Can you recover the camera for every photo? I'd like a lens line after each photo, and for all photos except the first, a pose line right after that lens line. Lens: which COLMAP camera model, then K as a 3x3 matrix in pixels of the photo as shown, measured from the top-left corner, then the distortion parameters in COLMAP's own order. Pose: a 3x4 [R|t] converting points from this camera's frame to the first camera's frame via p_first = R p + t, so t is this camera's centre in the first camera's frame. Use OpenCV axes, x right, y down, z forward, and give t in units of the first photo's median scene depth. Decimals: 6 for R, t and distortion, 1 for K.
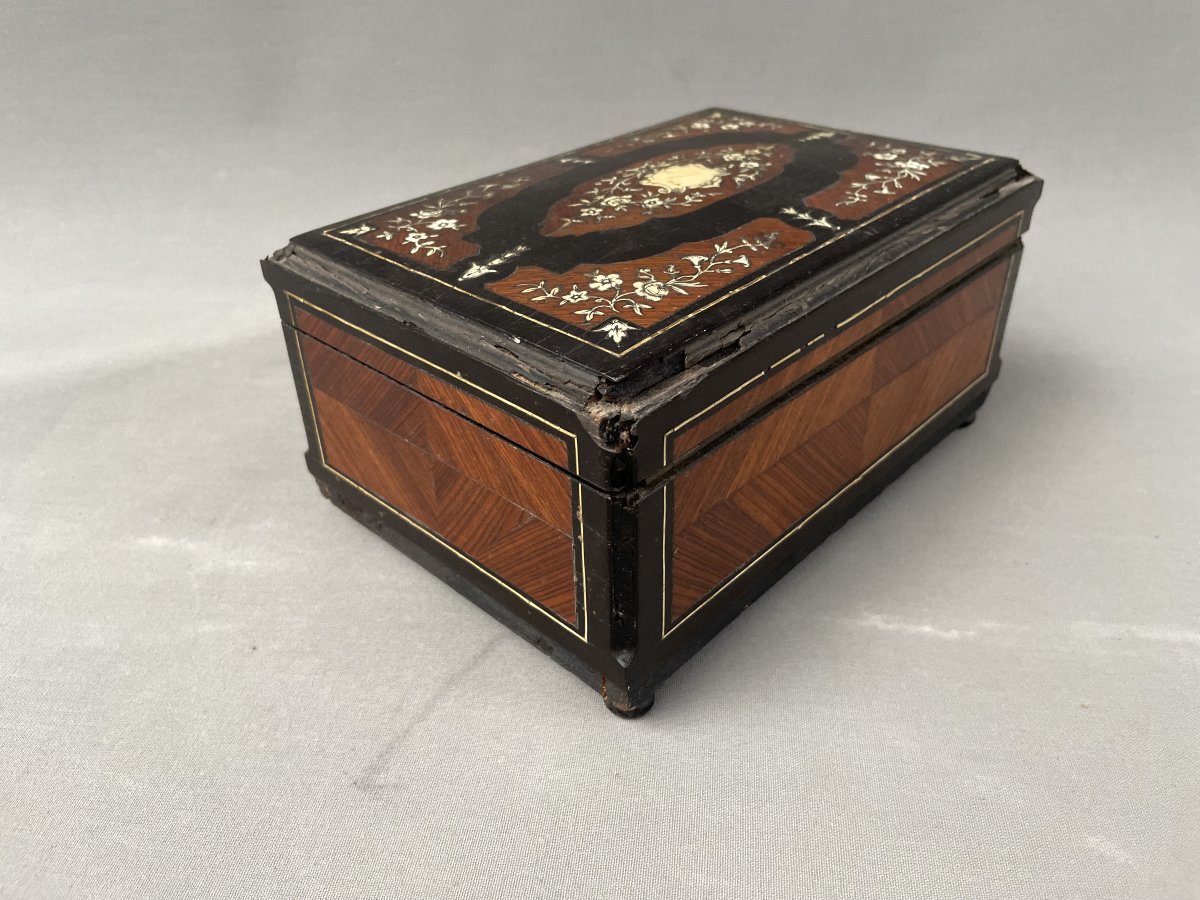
lens RADIAL K [[933.8, 0, 600.0], [0, 933.8, 450.0], [0, 0, 1]] dist [0.120726, -0.238098]
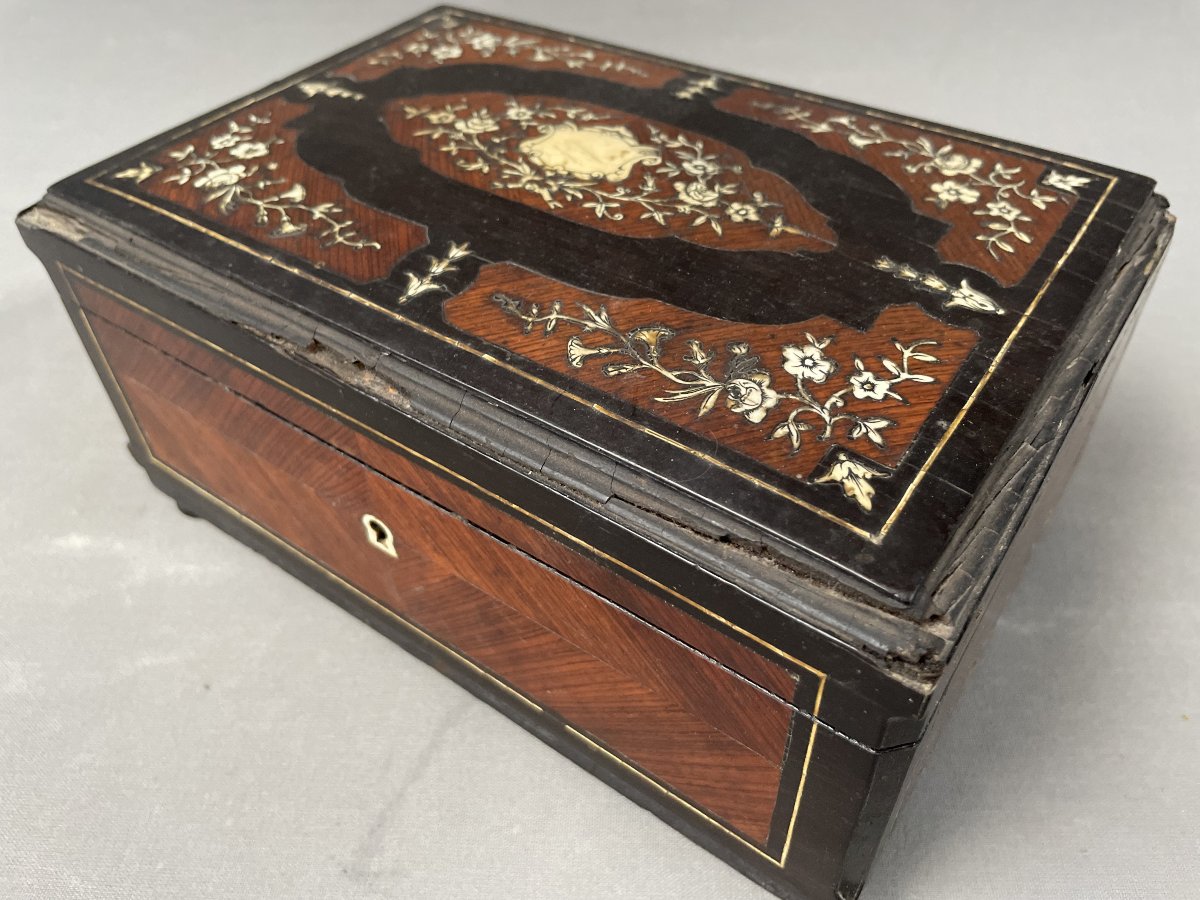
lens RADIAL K [[948.3, 0, 599.9], [0, 948.3, 436.4], [0, 0, 1]] dist [0.084735, -0.163799]
pose [[-0.137329, -0.654063, 0.743870, -0.669560], [0.567637, 0.563473, 0.600239, -0.698280], [-0.811744, 0.504678, 0.293889, 1.076294]]
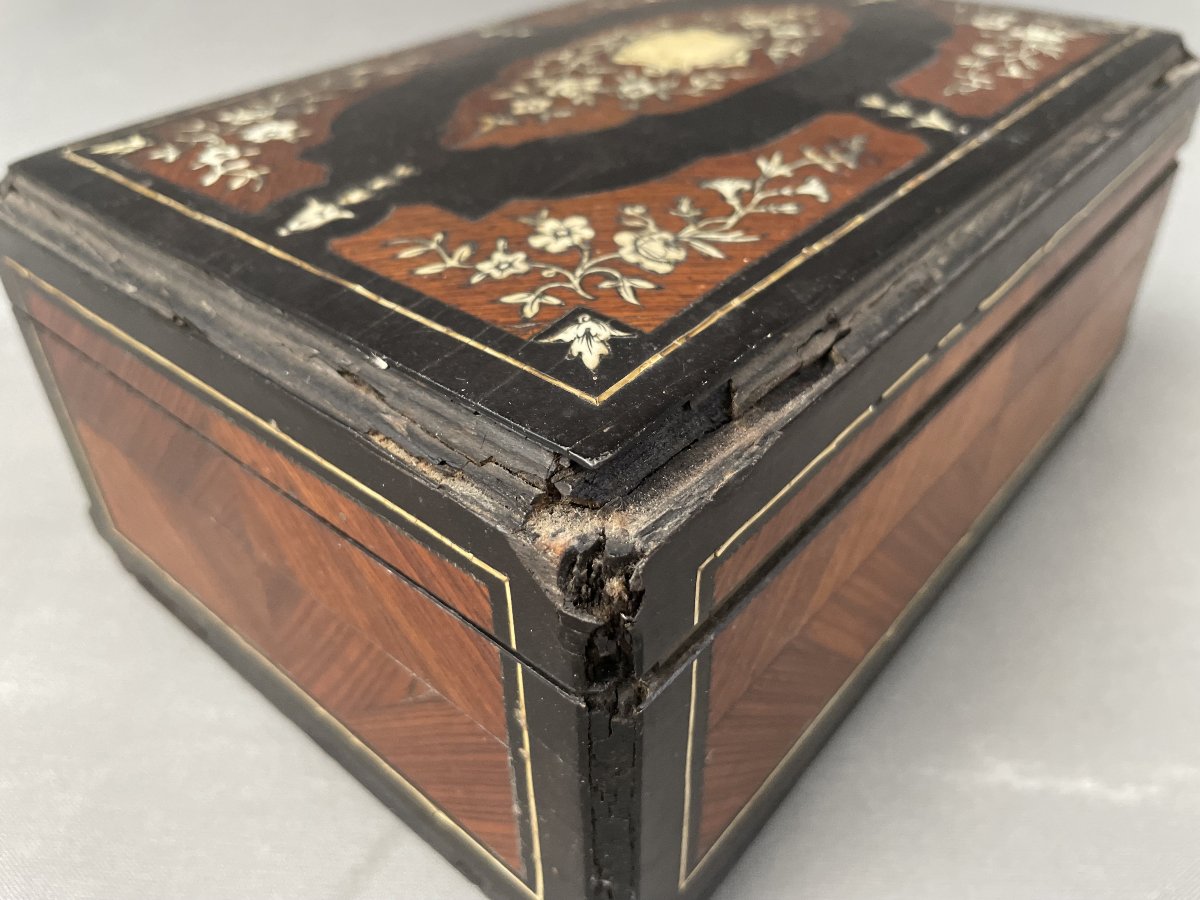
lens RADIAL K [[960.9, 0, 591.4], [0, 960.9, 444.6], [0, 0, 1]] dist [0.054179, -0.137990]
pose [[0.998874, -0.024543, 0.040601, -0.001661], [0.022091, 0.997968, 0.059767, -0.091866], [-0.041985, -0.058803, 0.997386, 0.448633]]
